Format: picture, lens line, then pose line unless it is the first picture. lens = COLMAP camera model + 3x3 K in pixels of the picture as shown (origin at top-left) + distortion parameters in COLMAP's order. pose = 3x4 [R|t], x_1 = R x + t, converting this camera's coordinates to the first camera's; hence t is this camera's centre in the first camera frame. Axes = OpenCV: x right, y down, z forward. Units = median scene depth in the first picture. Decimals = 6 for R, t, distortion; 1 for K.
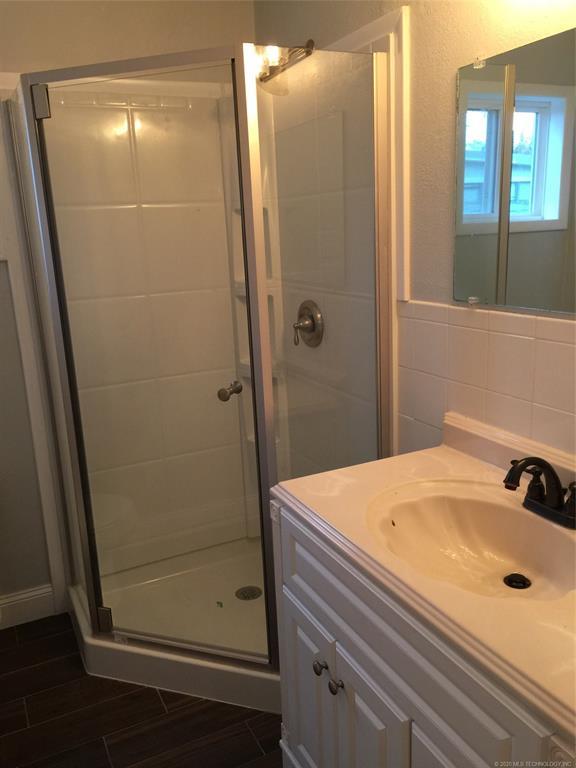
lens RADIAL K [[653.1, 0, 288.6], [0, 653.1, 383.7], [0, 0, 1]] dist [0.082074, -0.092607]
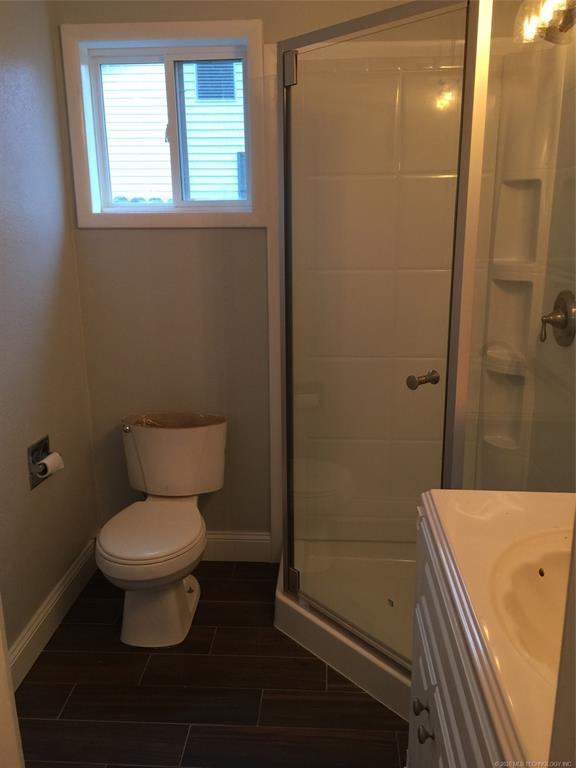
lens RADIAL K [[653.1, 0, 288.2], [0, 653.1, 384.5], [0, 0, 1]] dist [0.082074, -0.092607]
pose [[0.870709, 0.163813, -0.463716, 0.146072], [-0.149149, 0.986445, 0.068419, -0.014311], [0.468638, 0.009589, 0.883338, 0.091569]]
